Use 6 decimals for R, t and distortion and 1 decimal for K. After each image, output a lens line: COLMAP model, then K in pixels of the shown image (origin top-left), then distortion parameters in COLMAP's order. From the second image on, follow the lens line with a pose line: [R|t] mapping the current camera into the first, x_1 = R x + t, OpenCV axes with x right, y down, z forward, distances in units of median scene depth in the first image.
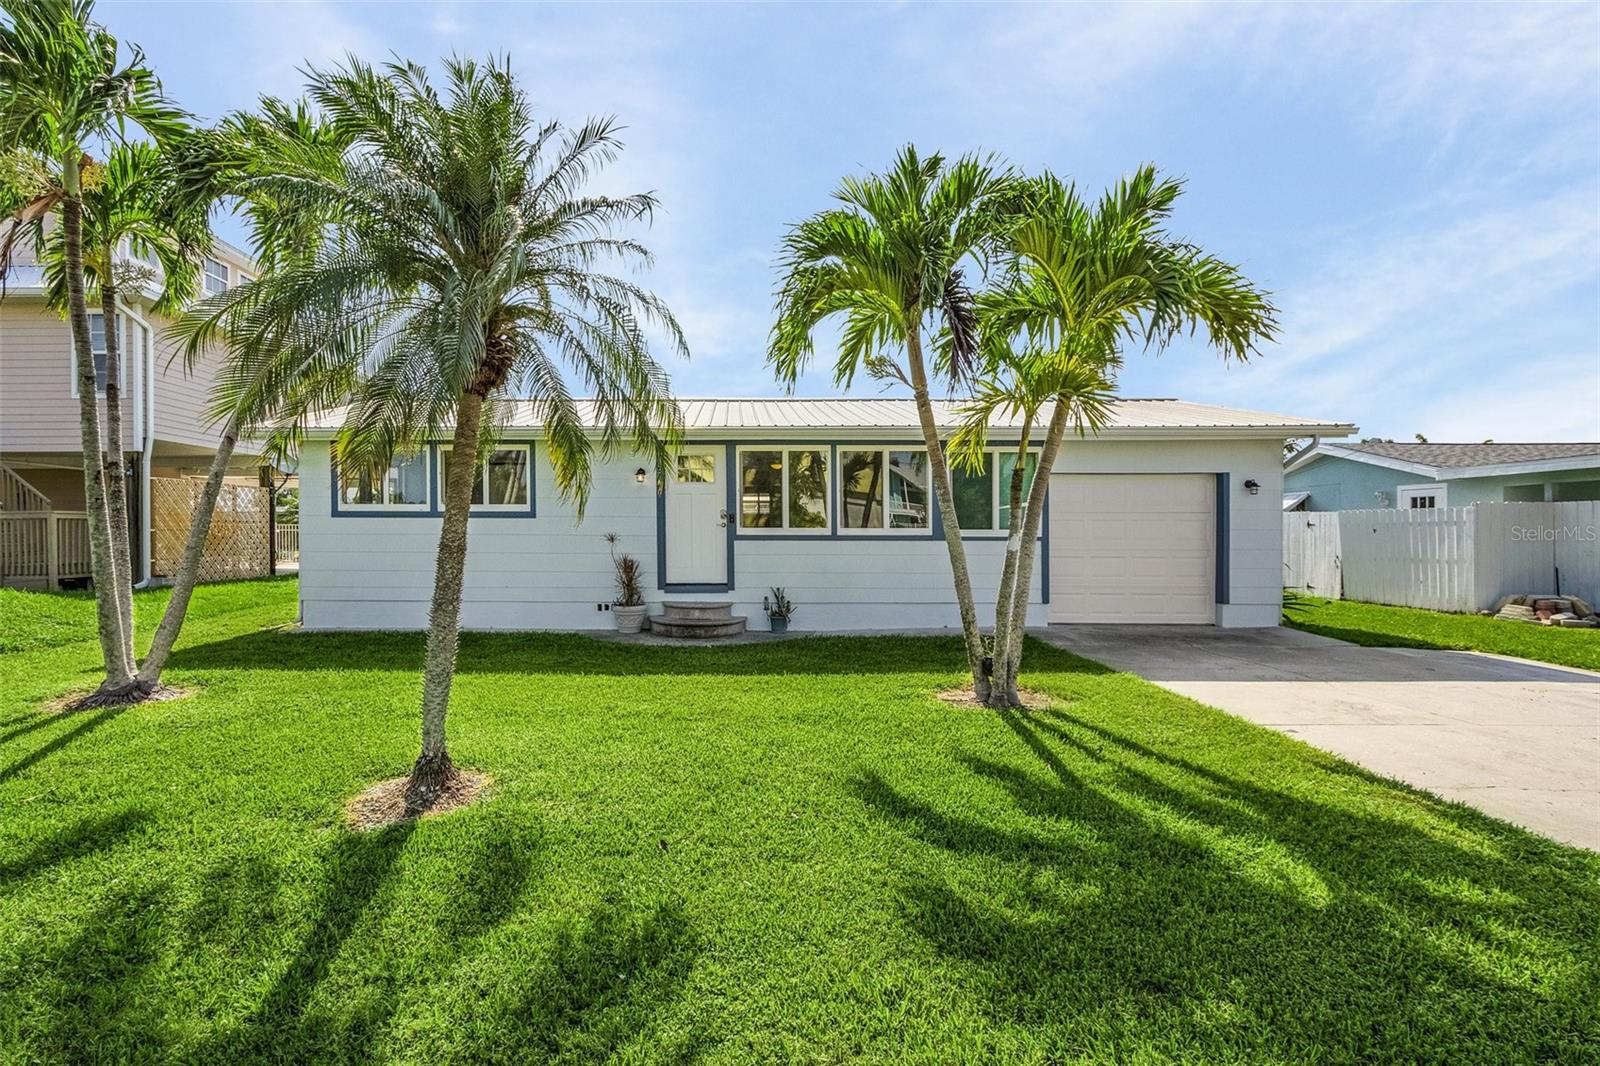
lens RADIAL K [[756.6, 0, 800.0], [0, 756.6, 533.0], [0, 0, 1]] dist [0.003204, 0.000098]
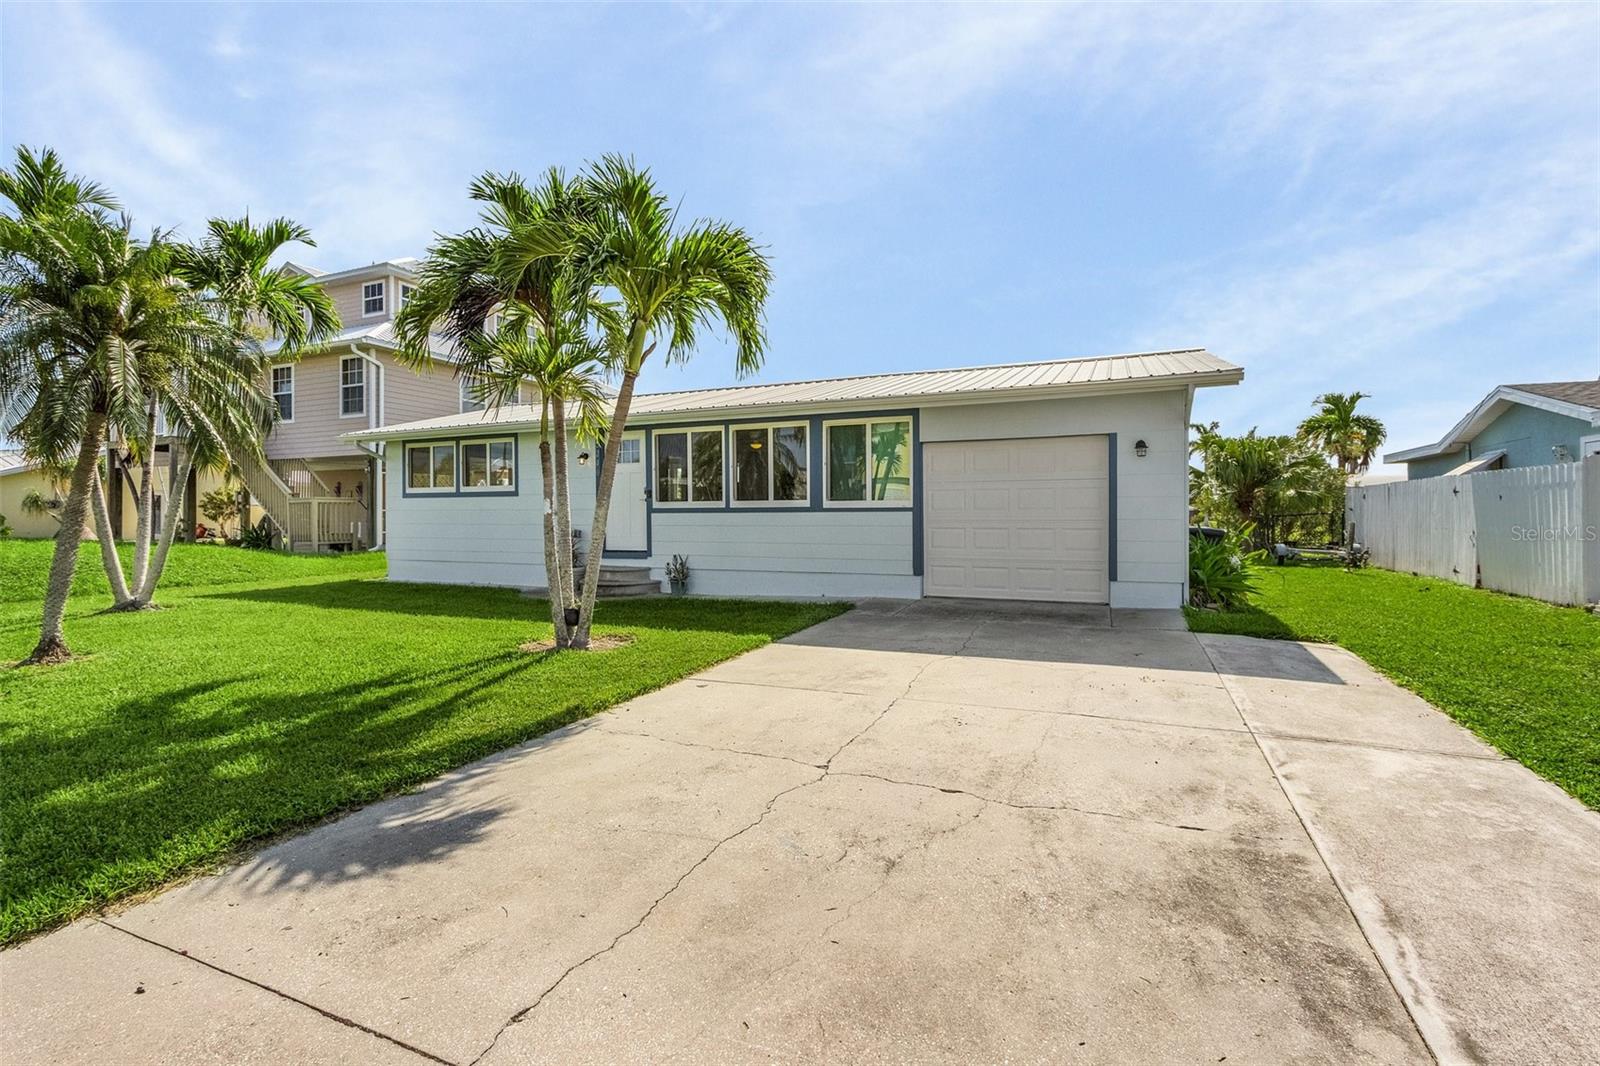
lens RADIAL K [[739.1, 0, 794.5], [0, 739.1, 525.2], [0, 0, 1]] dist [0.002825, -0.000561]
pose [[0.921978, -0.000510, -0.387243, 0.541104], [0.006781, 0.999867, 0.014828, 0.012802], [0.387184, -0.016297, 0.921859, 0.056318]]
